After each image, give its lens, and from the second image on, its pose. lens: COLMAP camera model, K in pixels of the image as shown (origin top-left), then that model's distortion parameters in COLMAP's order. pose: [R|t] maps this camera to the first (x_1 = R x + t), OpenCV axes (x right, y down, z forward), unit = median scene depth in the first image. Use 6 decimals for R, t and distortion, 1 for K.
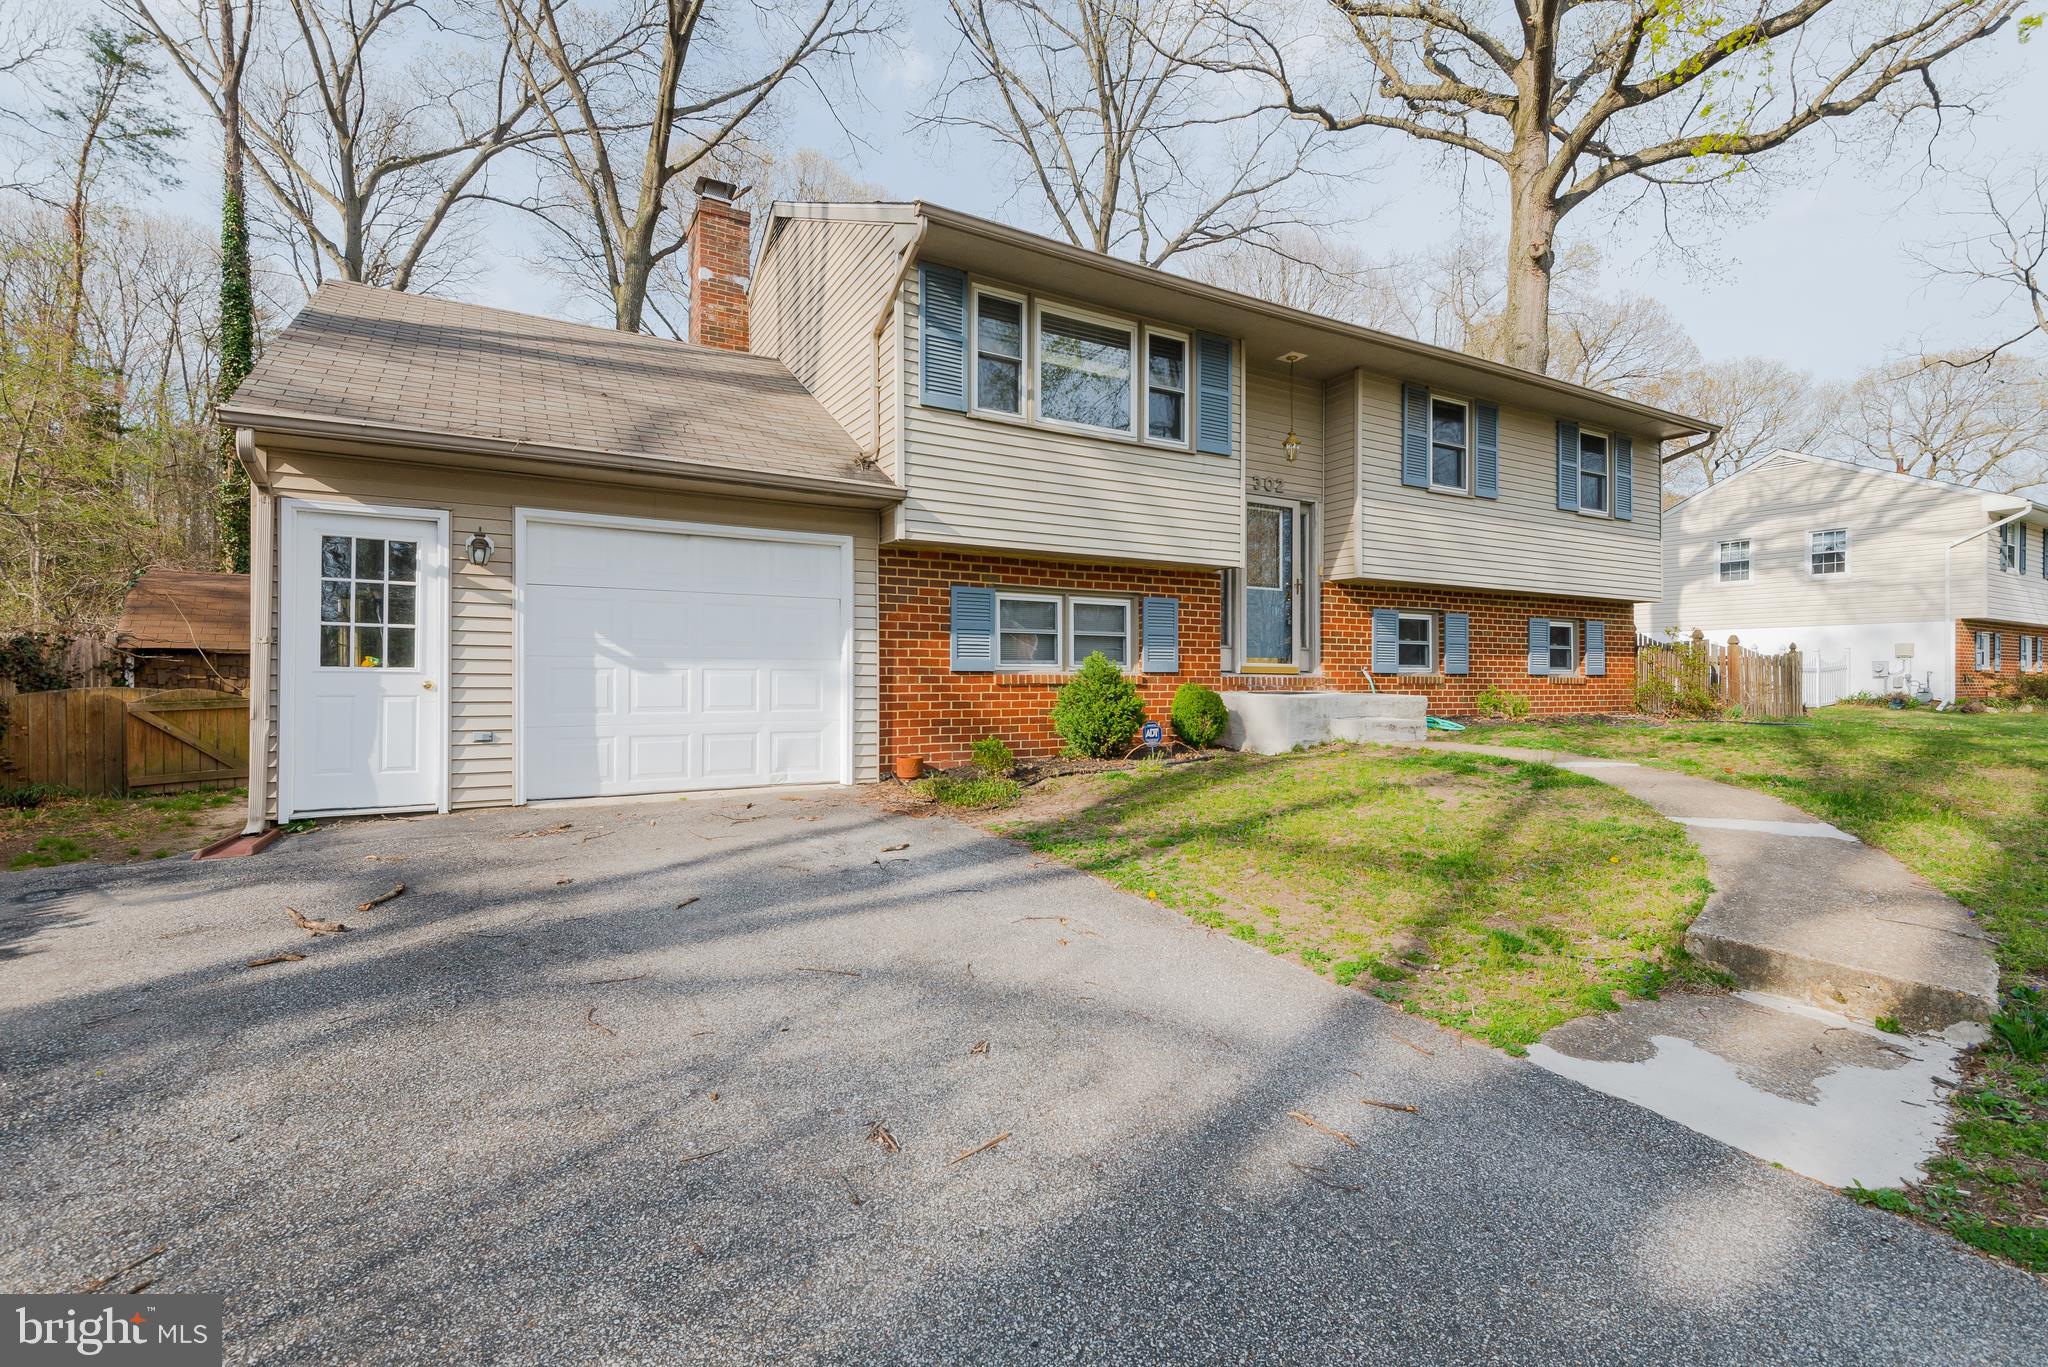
lens RADIAL K [[929.2, 0, 1025.7], [0, 929.2, 680.6], [0, 0, 1]] dist [0.036101, -0.016719]
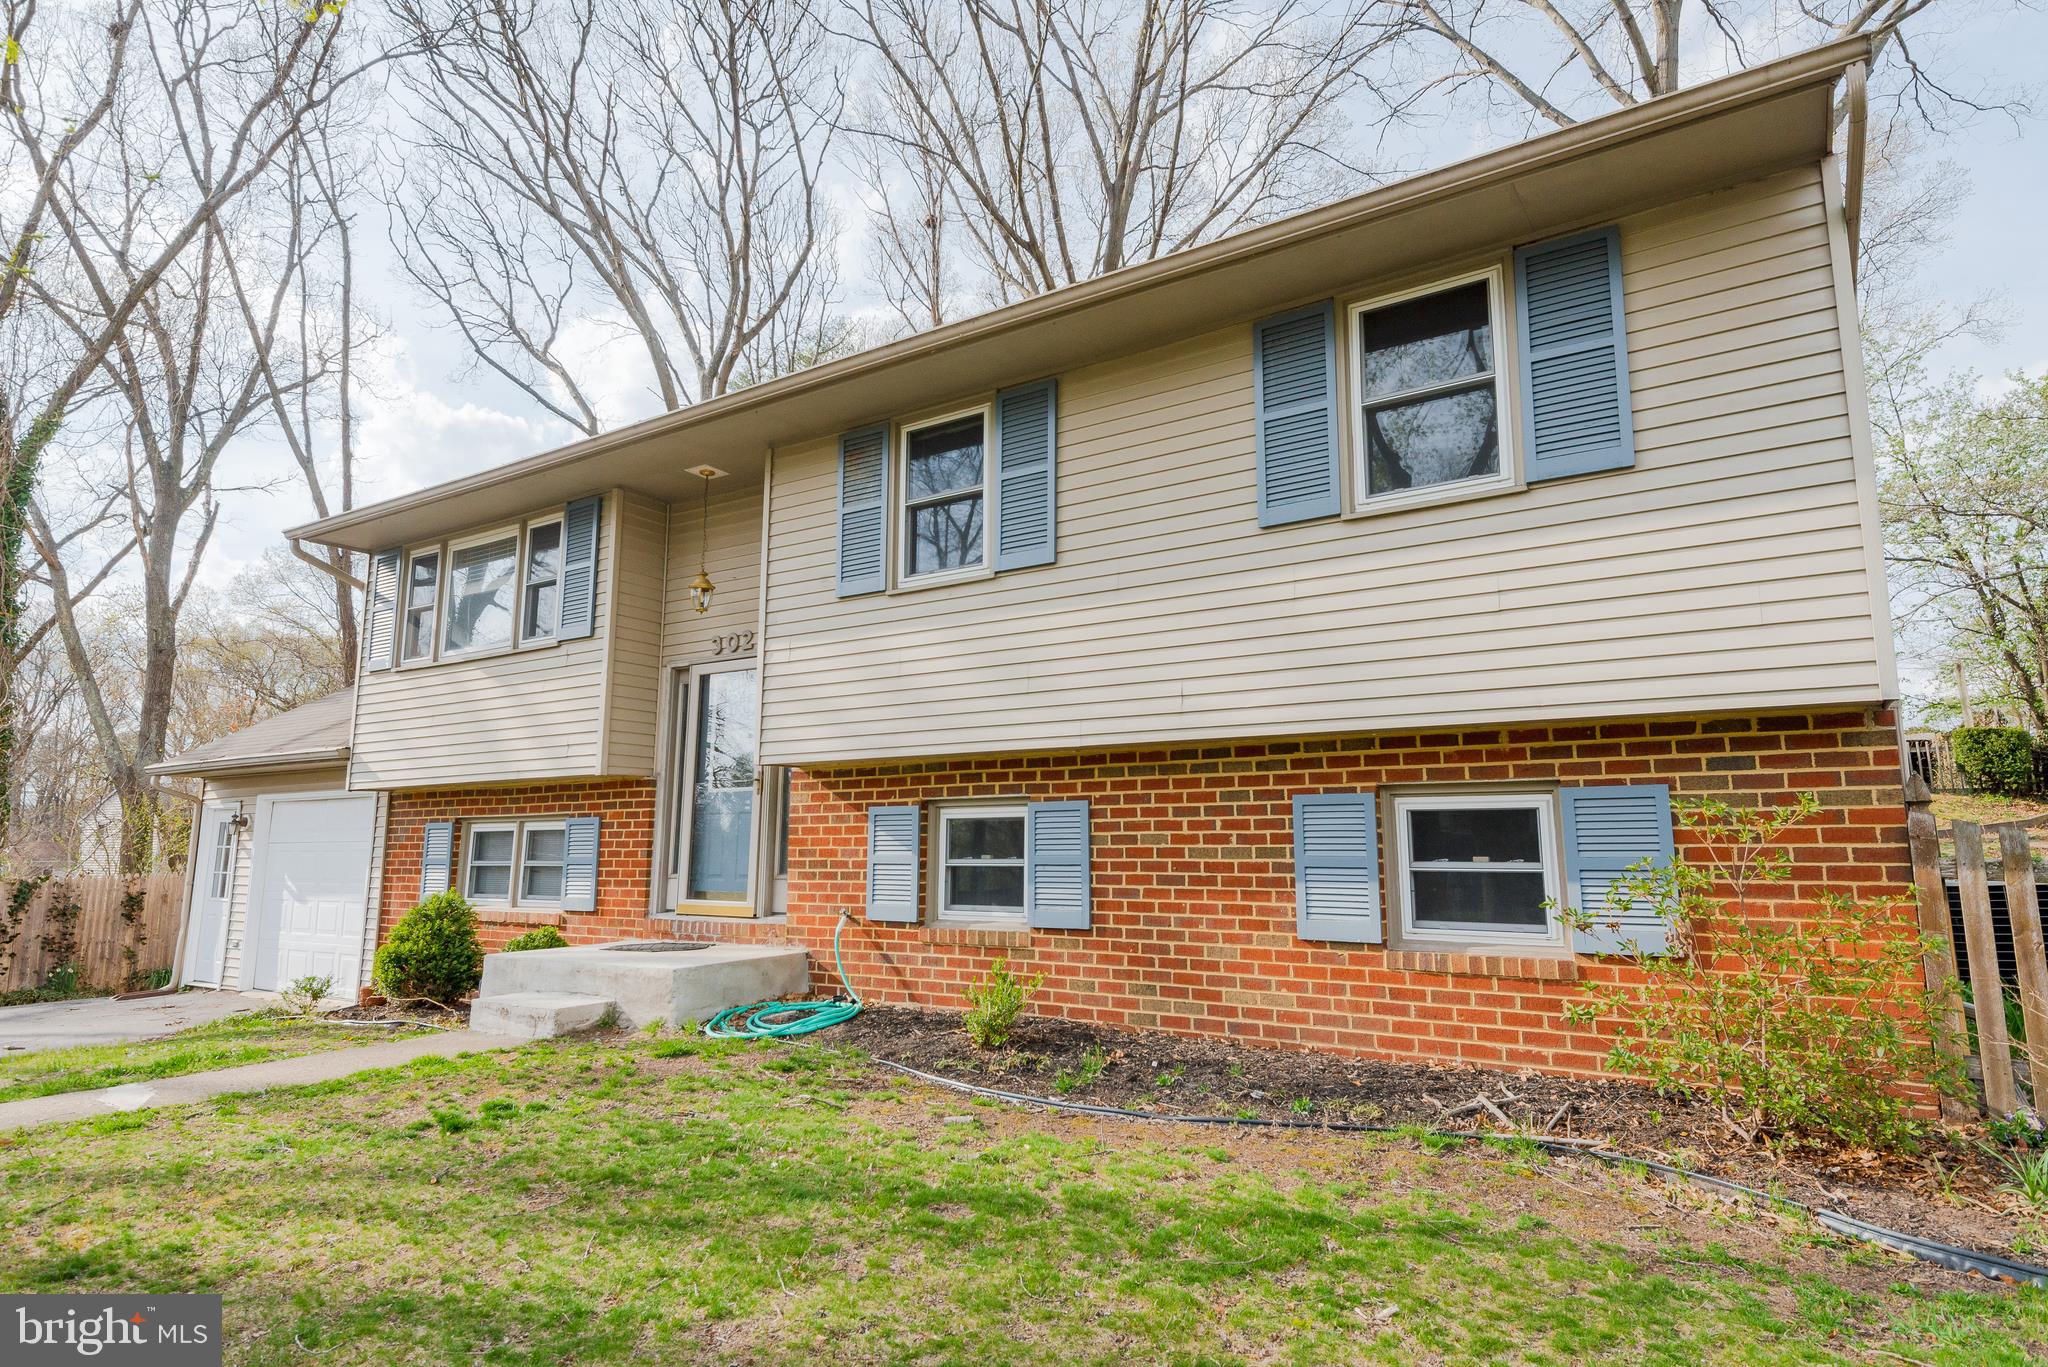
lens RADIAL K [[1292.6, 0, 911.7], [0, 1292.6, 683.0], [0, 0, 1]] dist [0.050045, 0.000399]
pose [[0.361611, -0.140364, -0.921702, 1.359563], [-0.018300, 0.987343, -0.157540, -0.032498], [0.932150, 0.073835, 0.354465, 0.882245]]
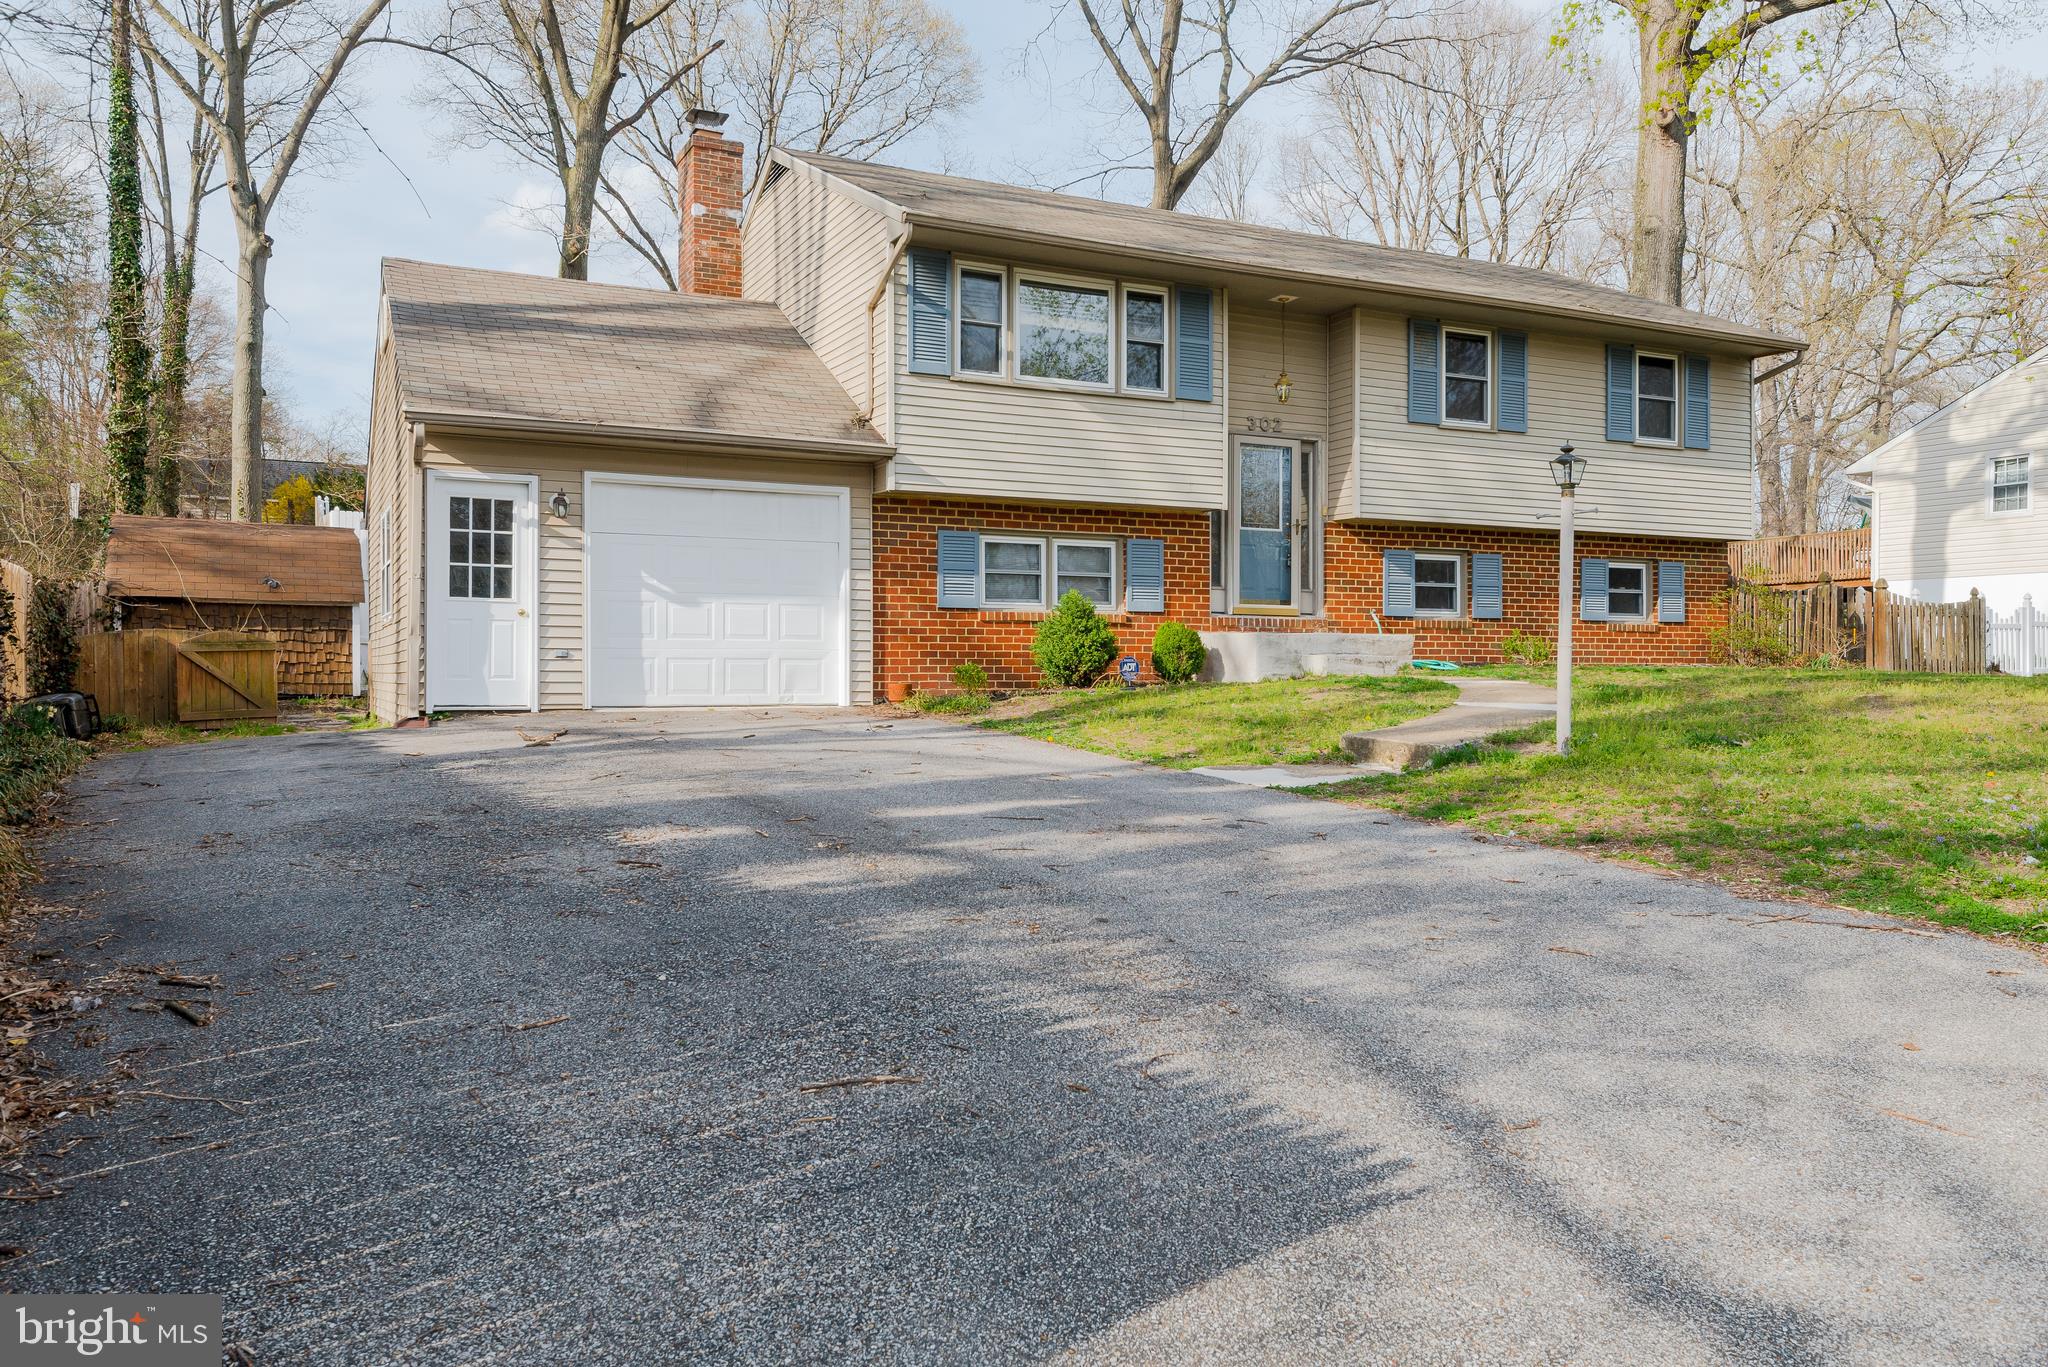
lens RADIAL K [[1521.2, 0, 1027.6], [0, 1521.2, 666.7], [0, 0, 1]] dist [0.042302, 0.004888]
pose [[0.998040, -0.000866, -0.062575, 0.124311], [0.000591, 0.999990, -0.004412, 0.061060], [0.062578, 0.004367, 0.998031, -0.710880]]
